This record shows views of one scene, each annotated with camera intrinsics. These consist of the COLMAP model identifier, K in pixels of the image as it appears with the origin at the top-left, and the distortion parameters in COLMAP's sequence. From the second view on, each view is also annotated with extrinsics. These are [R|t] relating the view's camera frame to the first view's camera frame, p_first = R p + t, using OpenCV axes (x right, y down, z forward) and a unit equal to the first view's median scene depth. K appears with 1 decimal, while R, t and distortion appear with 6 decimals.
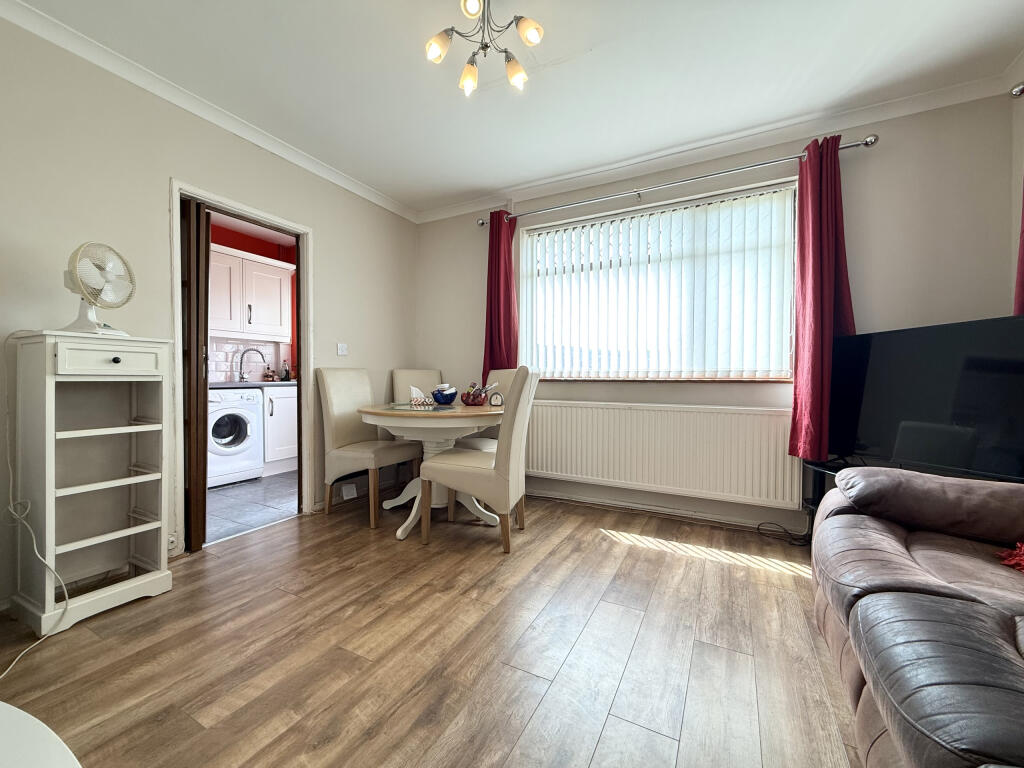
lens RADIAL K [[409.7, 0, 515.5], [0, 409.7, 381.1], [0, 0, 1]] dist [0.002095, 0.000749]
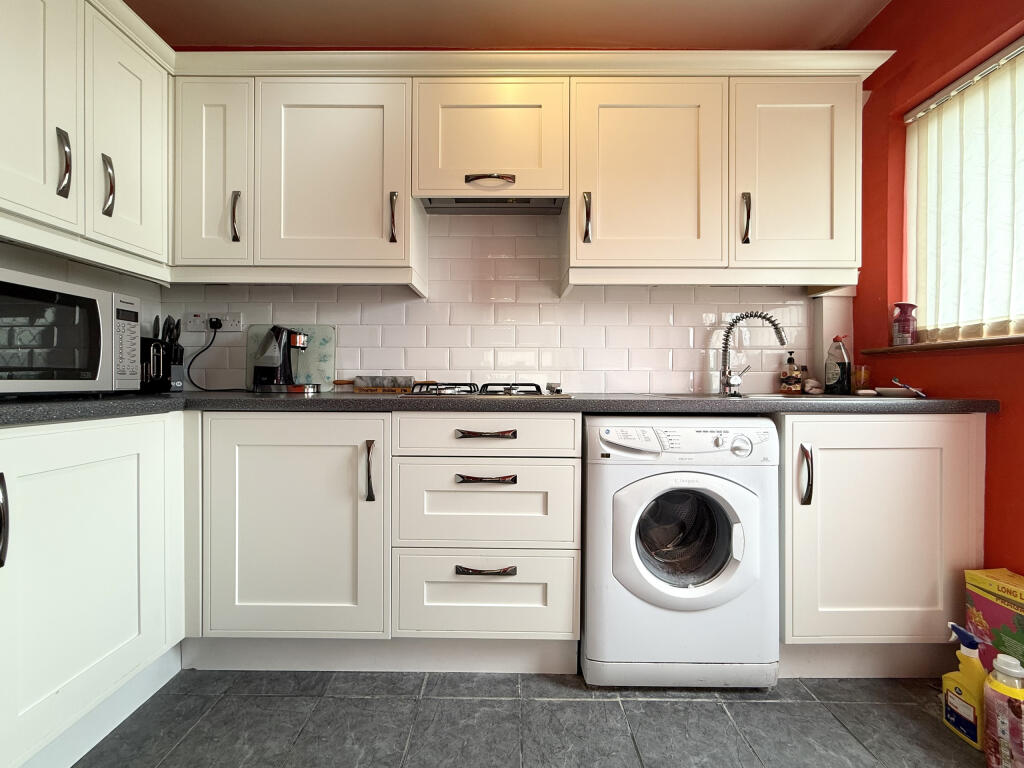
lens RADIAL K [[409.7, 0, 521.8], [0, 409.7, 385.4], [0, 0, 1]] dist [0.002095, 0.000749]
pose [[0.462068, 0.004463, -0.886833, -0.694385], [-0.013814, 0.999902, -0.002165, -0.005669], [0.886737, 0.013251, 0.462085, 1.097841]]
